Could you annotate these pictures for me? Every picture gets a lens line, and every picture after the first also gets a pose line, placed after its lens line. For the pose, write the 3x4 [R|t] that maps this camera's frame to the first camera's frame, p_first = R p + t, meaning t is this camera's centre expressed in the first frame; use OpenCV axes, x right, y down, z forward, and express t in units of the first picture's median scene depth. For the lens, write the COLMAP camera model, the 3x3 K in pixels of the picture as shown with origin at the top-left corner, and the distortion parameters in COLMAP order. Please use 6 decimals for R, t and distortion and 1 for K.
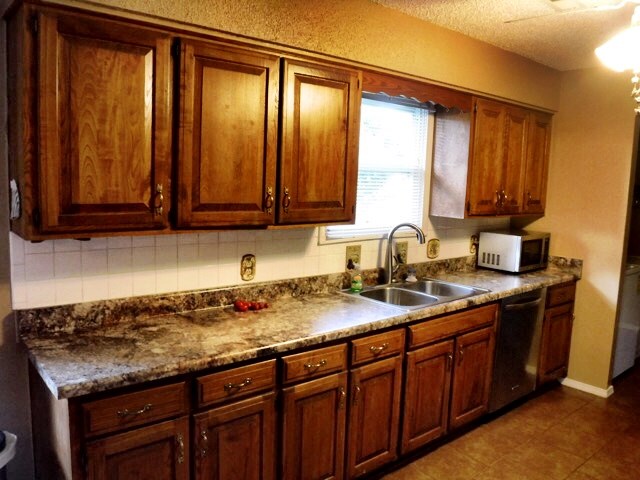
lens RADIAL K [[526.5, 0, 320.0], [0, 526.5, 240.0], [0, 0, 1]] dist [-0.097196, 0.004608]
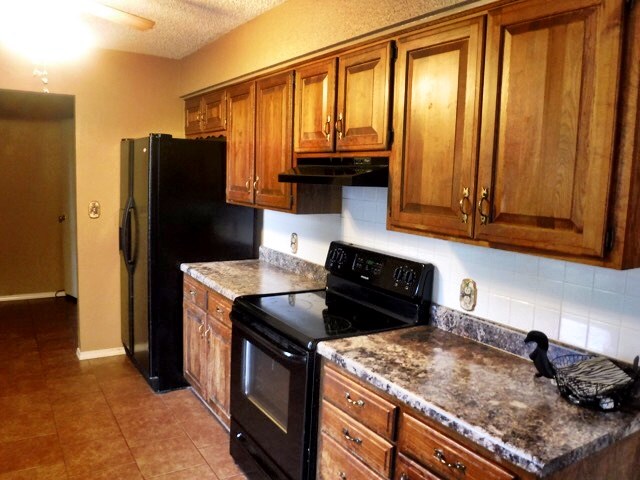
lens RADIAL K [[526.5, 0, 320.0], [0, 526.5, 240.0], [0, 0, 1]] dist [-0.097196, 0.004608]
pose [[-0.136166, 0.085961, -0.986950, 0.773397], [-0.164824, 0.980378, 0.108128, -0.091011], [0.976879, 0.177397, -0.119326, 0.980255]]
